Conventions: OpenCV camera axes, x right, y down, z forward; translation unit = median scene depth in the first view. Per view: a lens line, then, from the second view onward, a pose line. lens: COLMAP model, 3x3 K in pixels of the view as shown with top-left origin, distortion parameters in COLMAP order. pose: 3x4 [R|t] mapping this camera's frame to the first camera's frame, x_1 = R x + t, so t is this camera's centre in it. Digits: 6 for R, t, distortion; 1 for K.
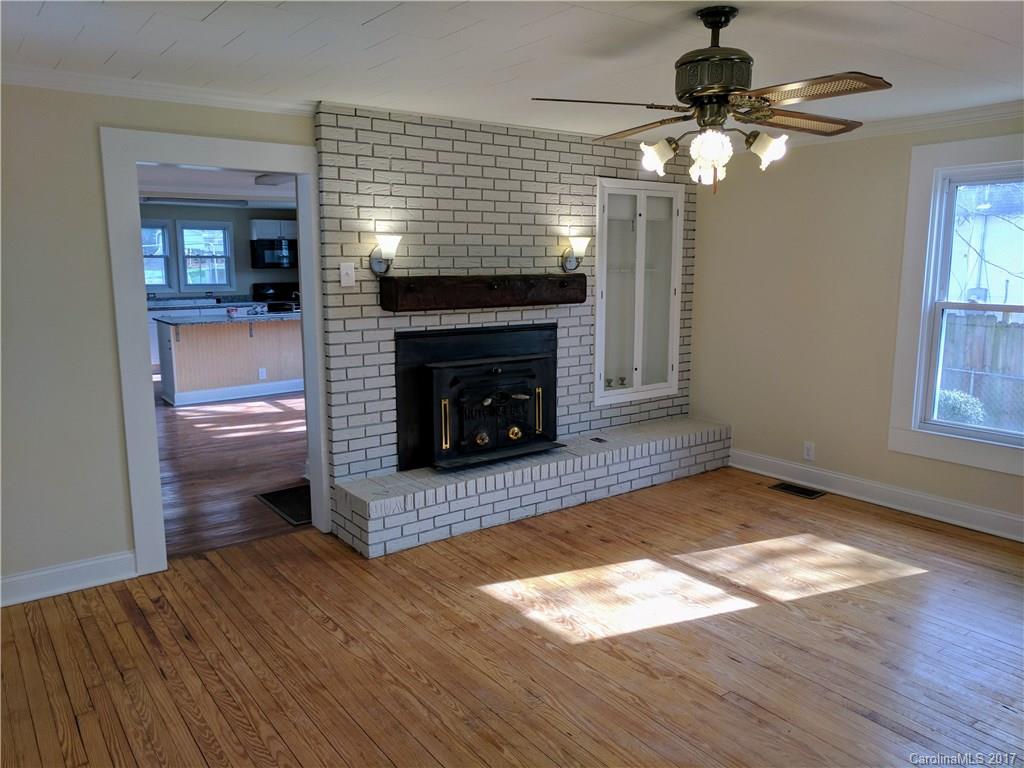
lens RADIAL K [[770.6, 0, 515.5], [0, 770.6, 381.6], [0, 0, 1]] dist [-0.003725, 0.003880]
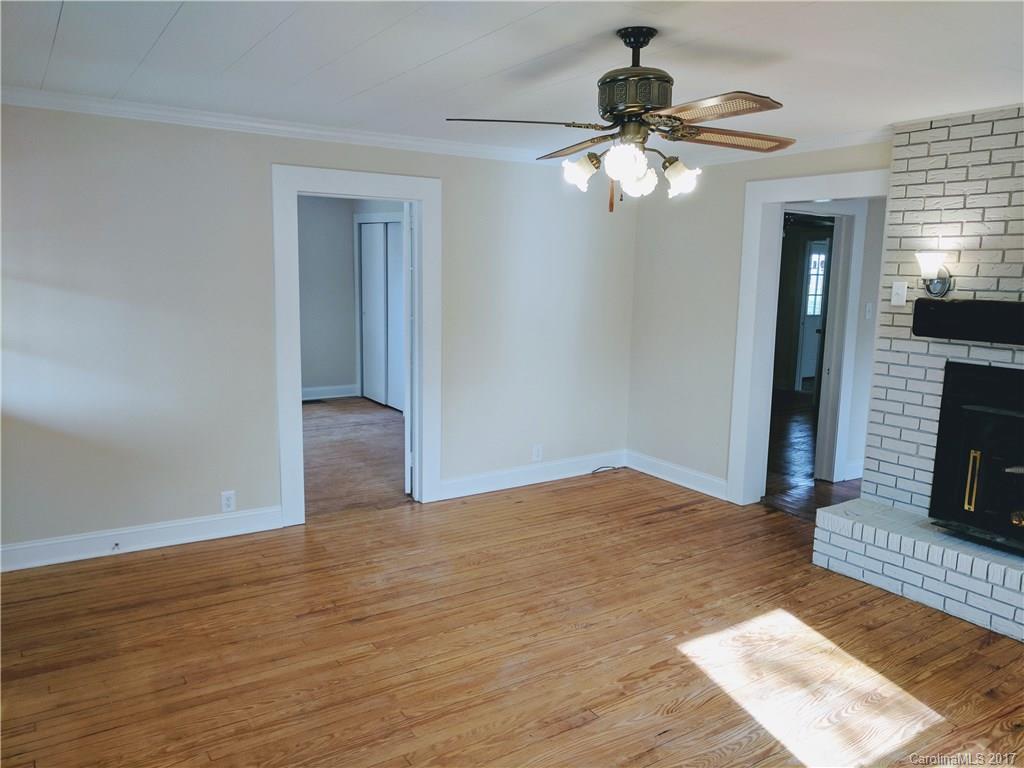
lens RADIAL K [[771.1, 0, 518.0], [0, 771.1, 382.7], [0, 0, 1]] dist [0.001757, 0.005071]
pose [[-0.056791, 0.146720, -0.987547, 0.759682], [-0.180866, 0.971265, 0.154702, -0.088707], [0.981867, 0.187399, -0.028623, 0.545990]]
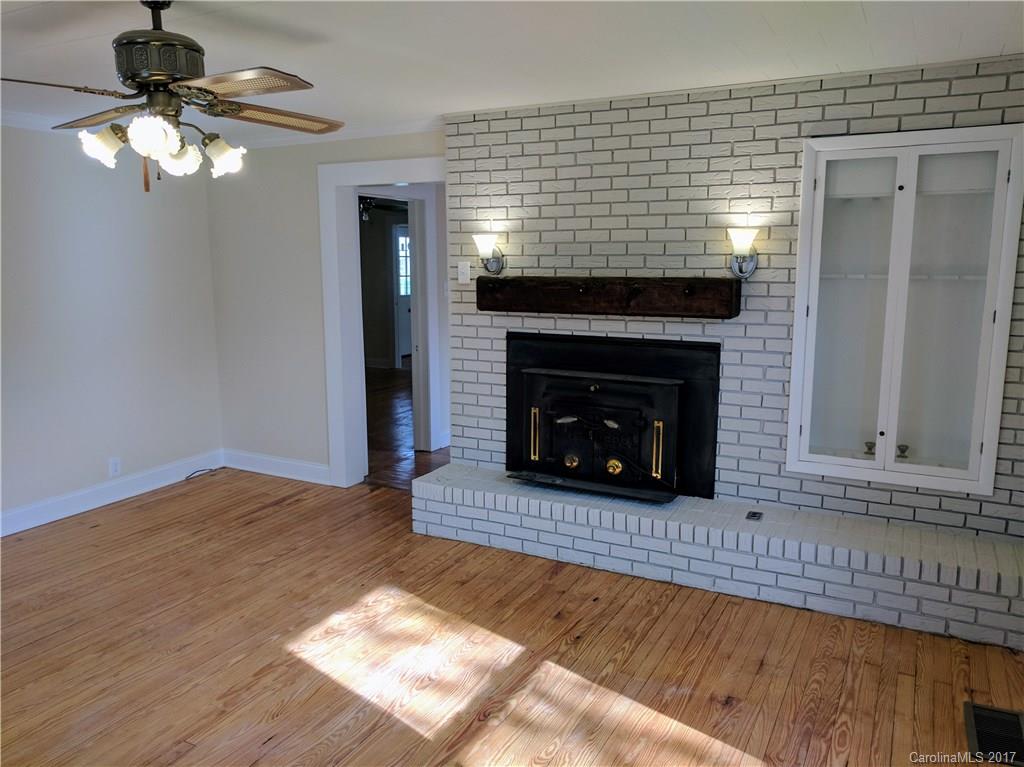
lens RADIAL K [[771.1, 0, 518.0], [0, 771.1, 382.2], [0, 0, 1]] dist [0.001757, 0.005071]
pose [[0.428151, 0.145825, -0.891864, 0.753348], [-0.143216, 0.985372, 0.092361, -0.093993], [0.892287, 0.088184, 0.442773, 0.579047]]
